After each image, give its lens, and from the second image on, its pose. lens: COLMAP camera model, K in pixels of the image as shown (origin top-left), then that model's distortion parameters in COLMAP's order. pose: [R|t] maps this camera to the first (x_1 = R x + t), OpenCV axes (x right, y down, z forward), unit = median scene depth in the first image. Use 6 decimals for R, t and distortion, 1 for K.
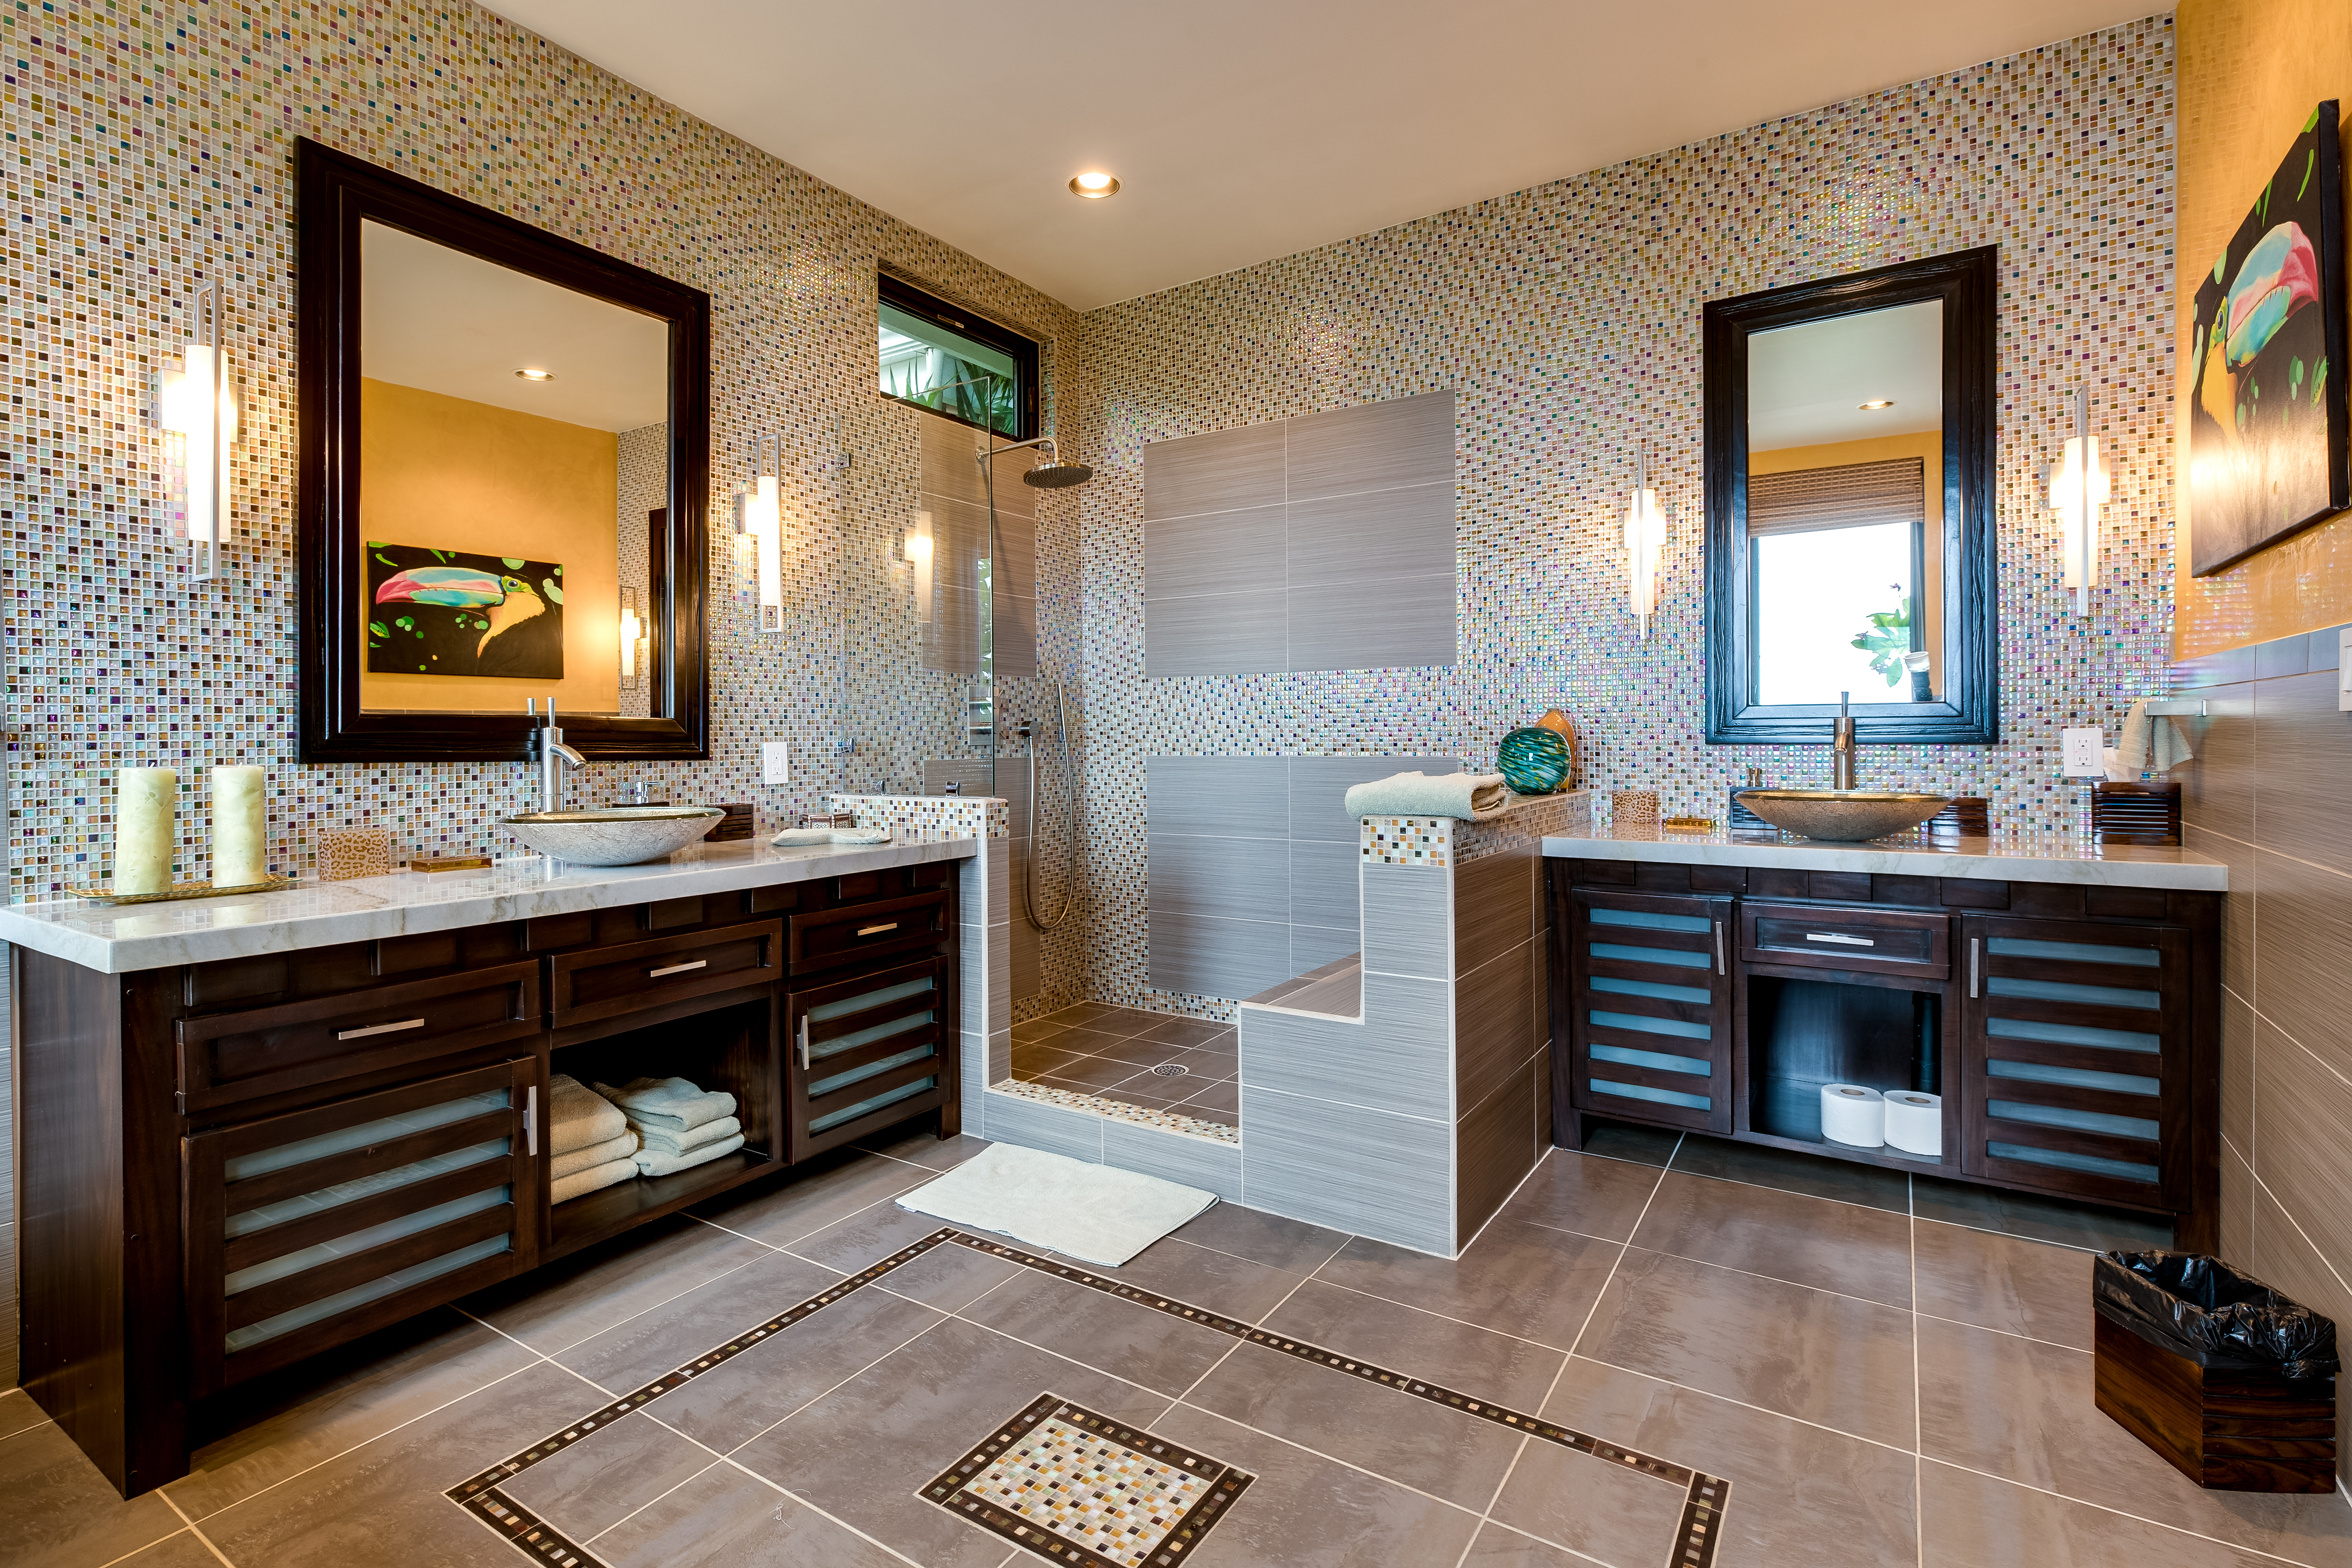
lens RADIAL K [[1105.4, 0, 1164.2], [0, 1105.4, 736.7], [0, 0, 1]] dist [-0.002185, 0.000357]
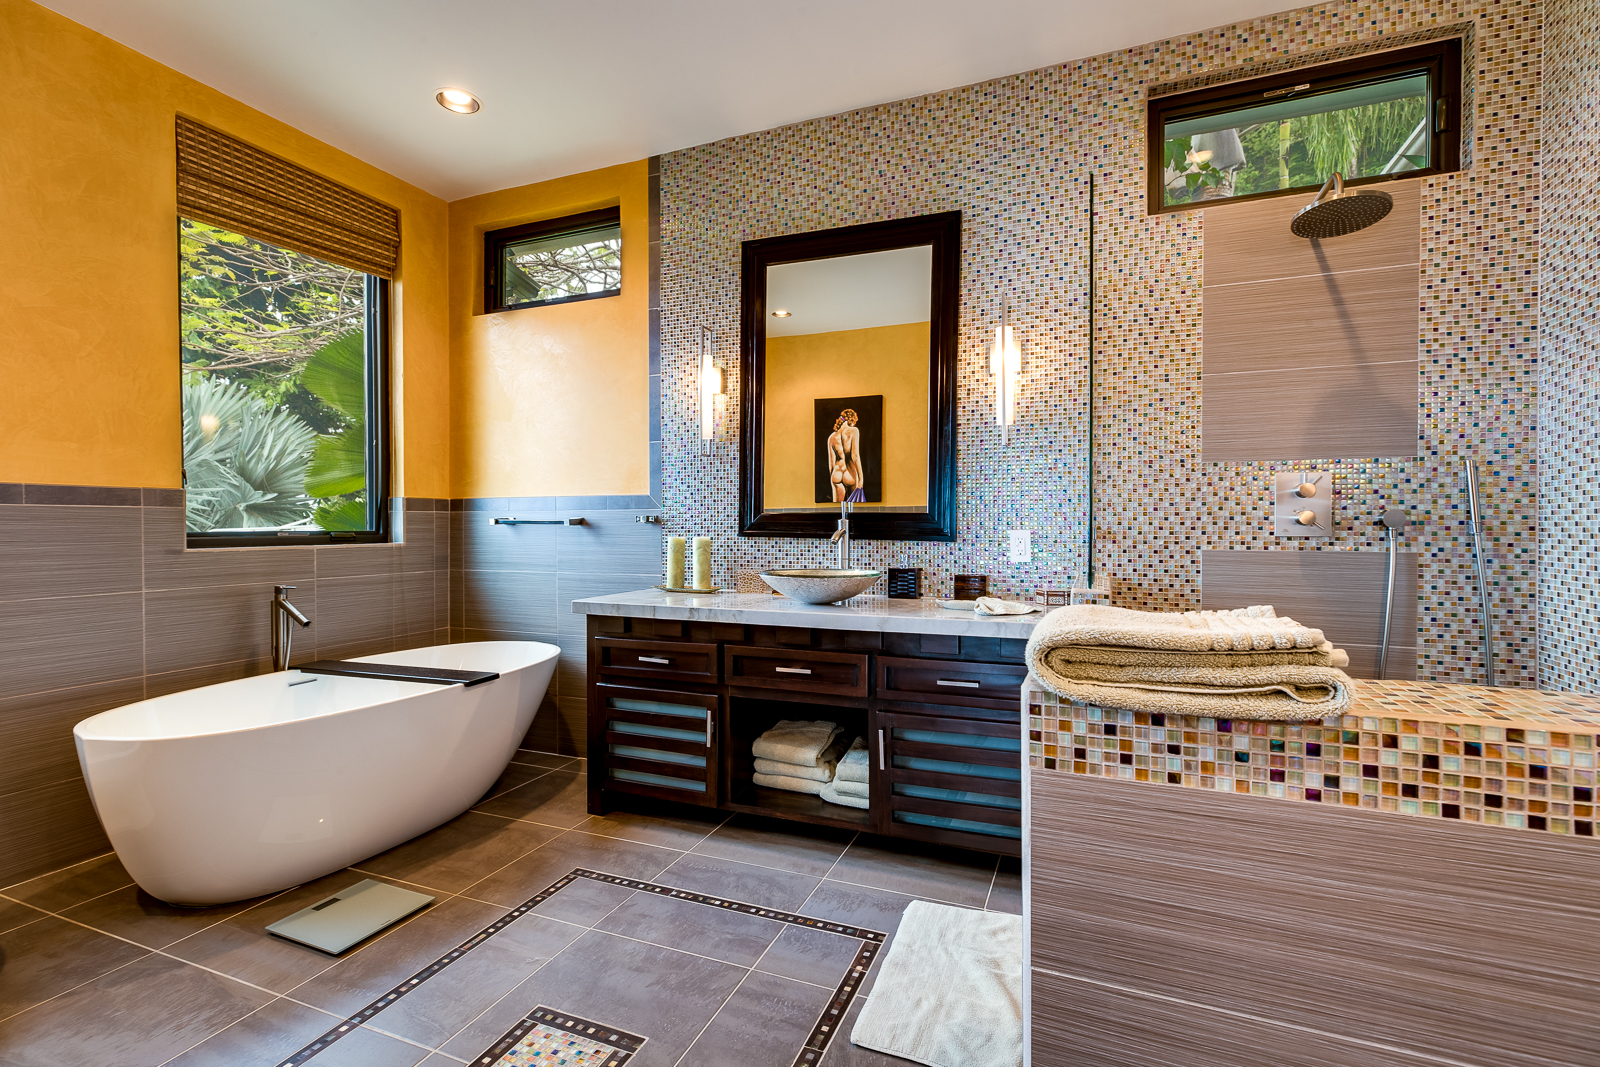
lens RADIAL K [[734.1, 0, 799.5], [0, 734.1, 525.0], [0, 0, 1]] dist [0.004924, -0.000173]
pose [[0.191546, 0.009865, -0.981434, 0.624194], [-0.001824, 0.999951, 0.009696, -0.012240], [0.981482, -0.000067, 0.191554, 0.825768]]
